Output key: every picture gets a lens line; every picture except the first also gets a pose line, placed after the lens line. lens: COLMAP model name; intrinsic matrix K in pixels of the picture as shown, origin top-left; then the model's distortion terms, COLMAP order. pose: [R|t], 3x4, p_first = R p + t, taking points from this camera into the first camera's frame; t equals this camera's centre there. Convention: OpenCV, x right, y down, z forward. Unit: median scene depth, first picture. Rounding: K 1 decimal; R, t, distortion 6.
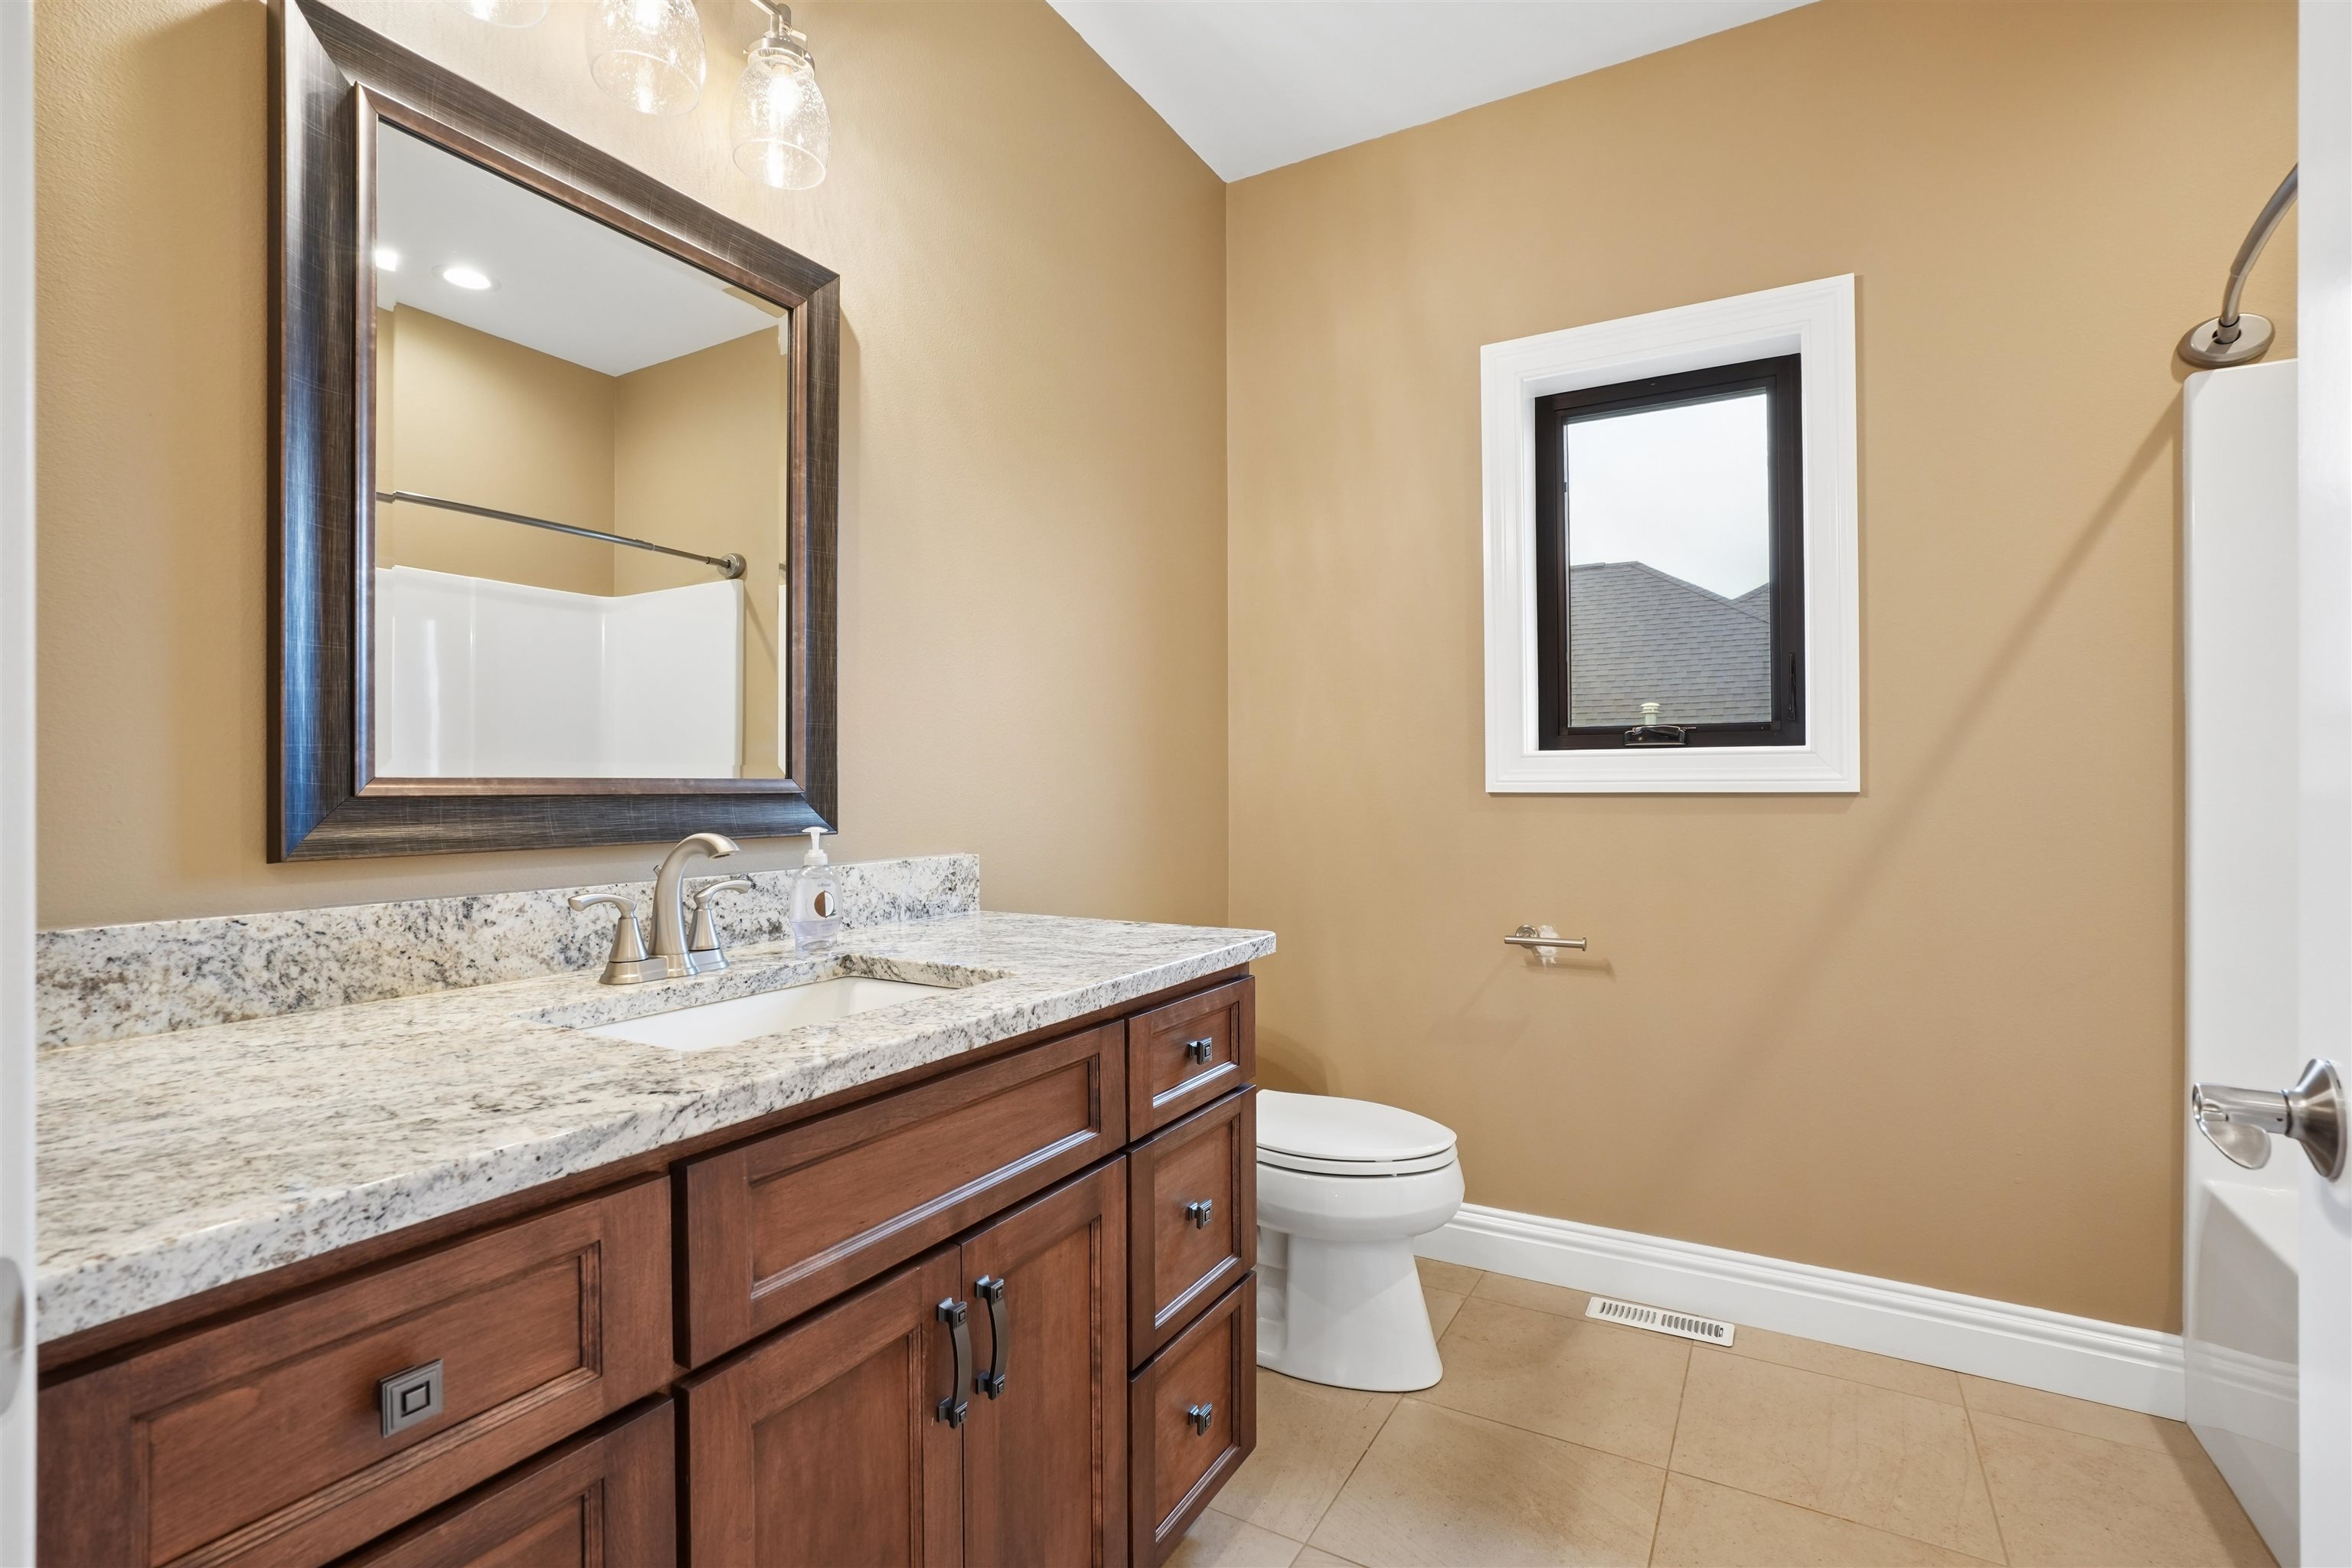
lens RADIAL K [[1075.7, 0, 1194.3], [0, 1075.7, 787.4], [0, 0, 1]] dist [-0.028827, 0.009439]
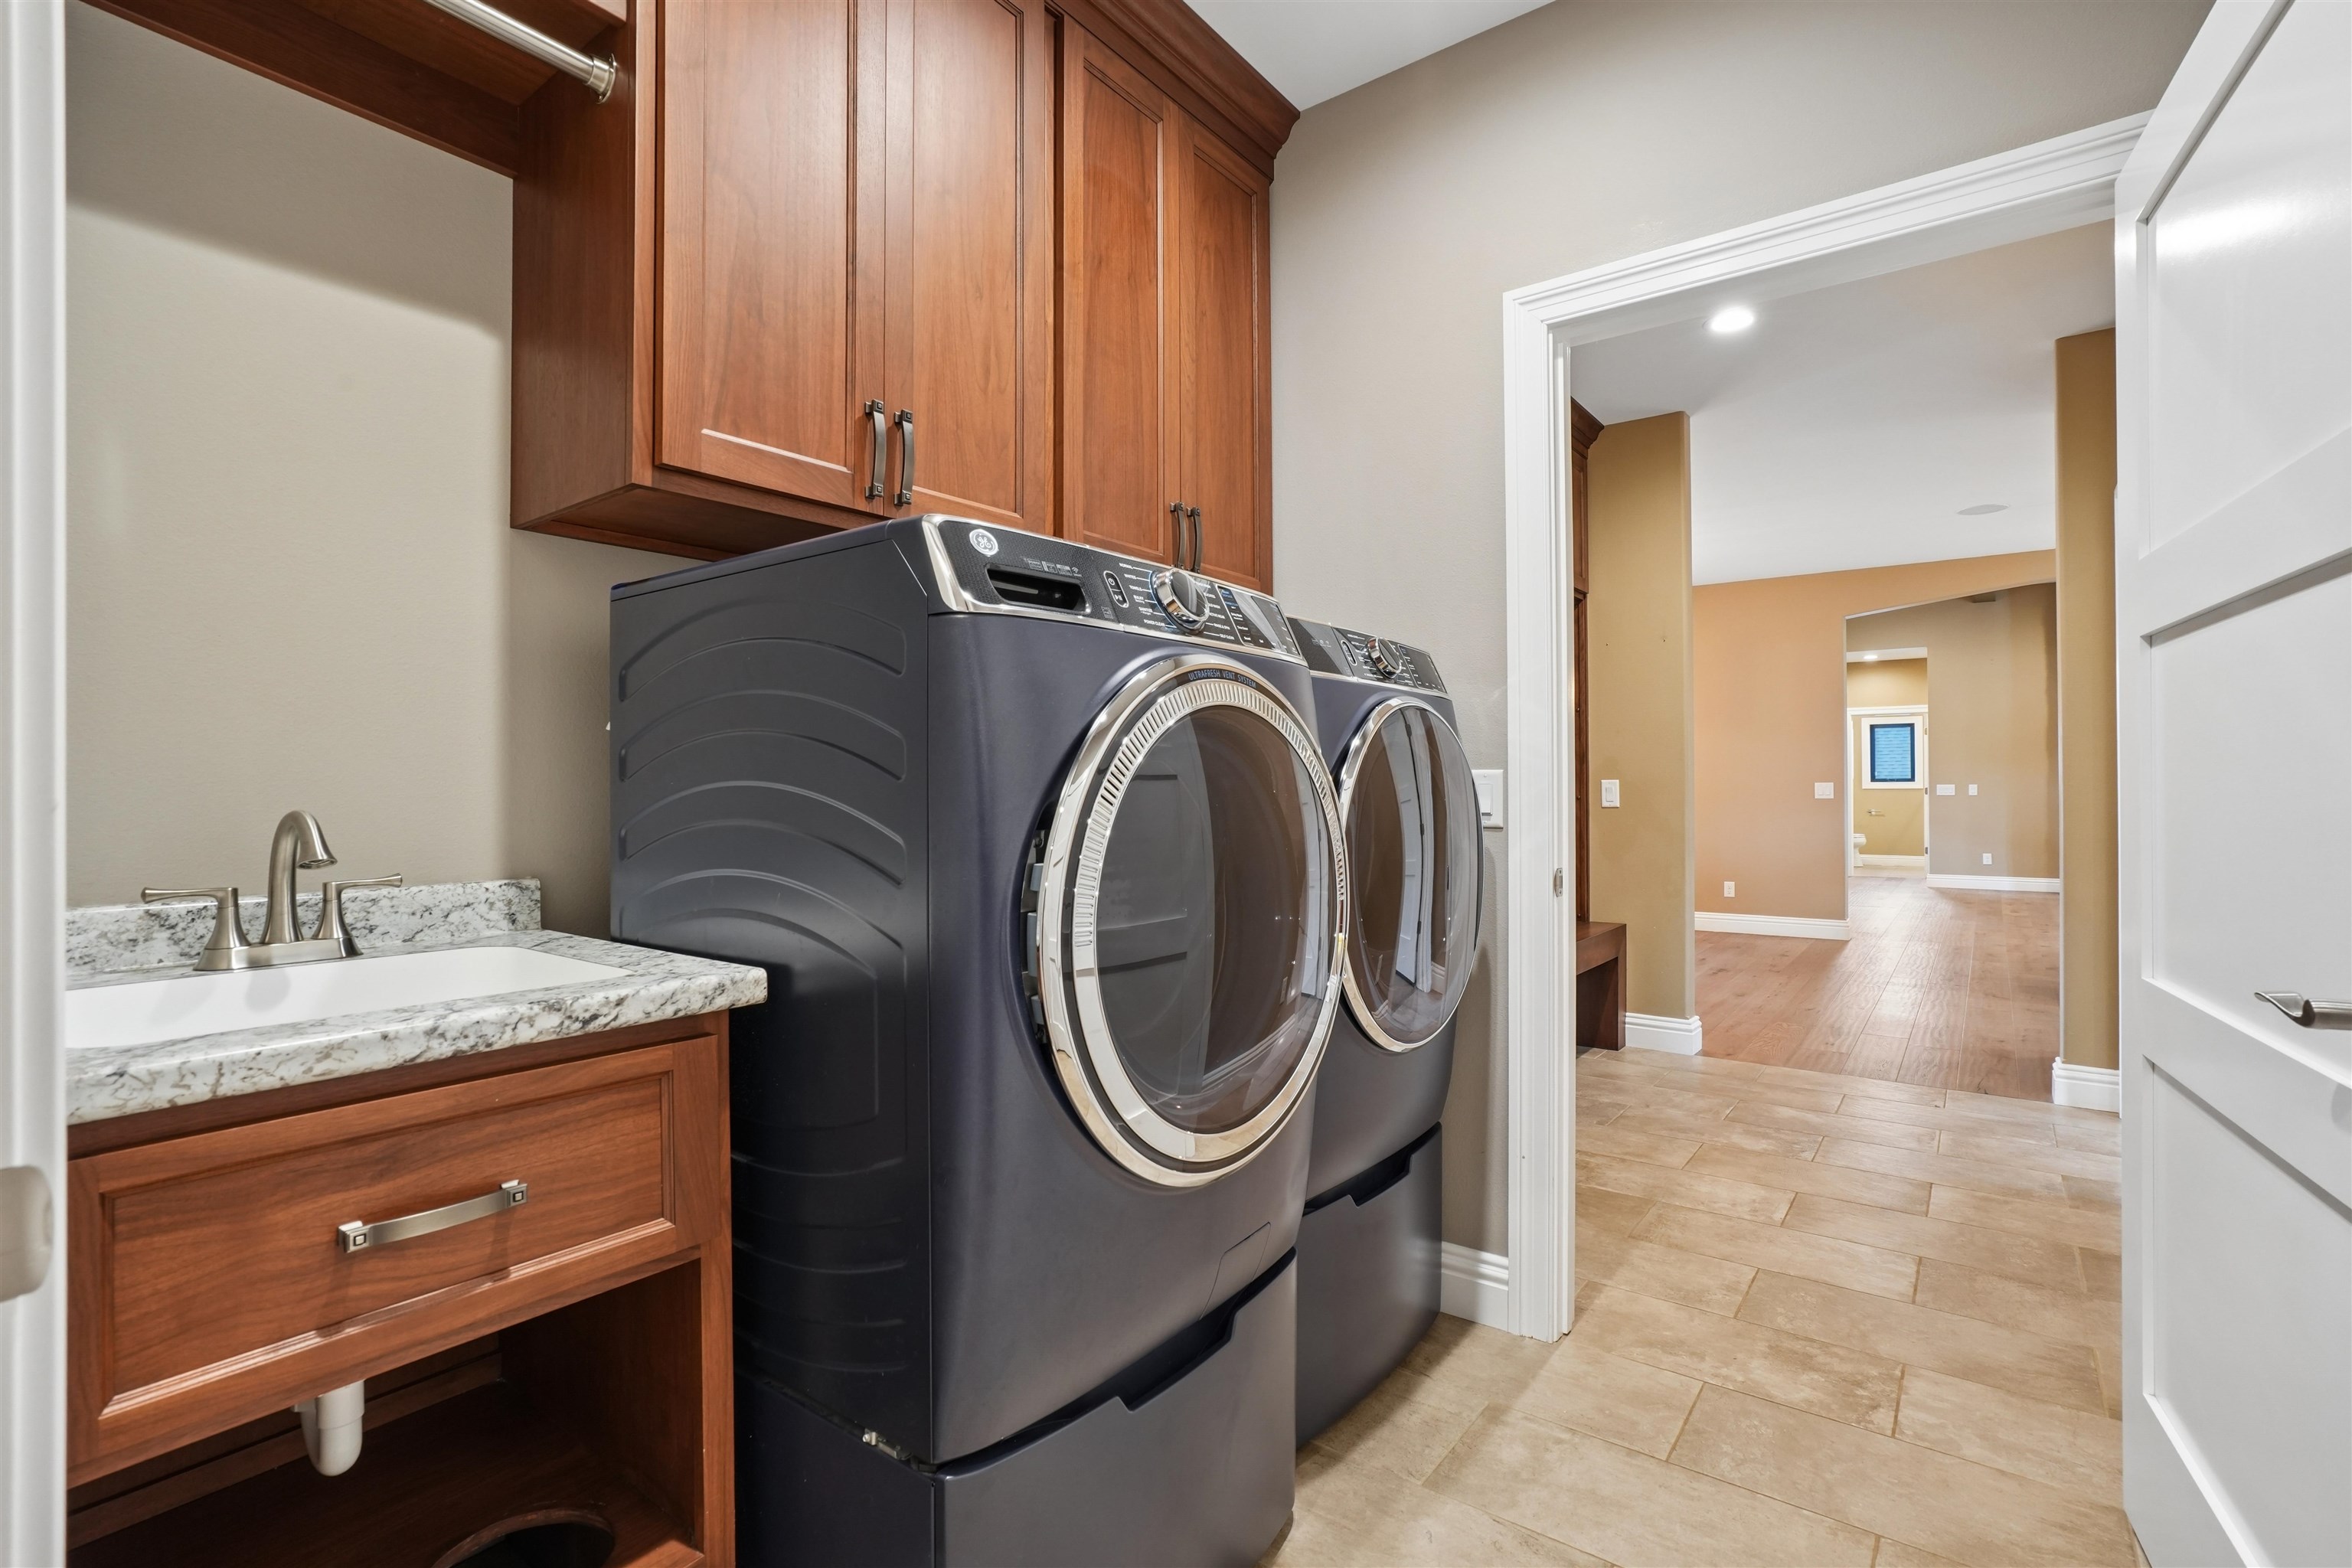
lens RADIAL K [[1075.7, 0, 1181.5], [0, 1075.7, 777.5], [0, 0, 1]] dist [-0.028827, 0.009439]
pose [[0.992141, 0.010442, -0.124692, -1.613226], [-0.010512, 0.999945, 0.000095, -0.010958], [0.124687, 0.001216, 0.992195, -3.158067]]
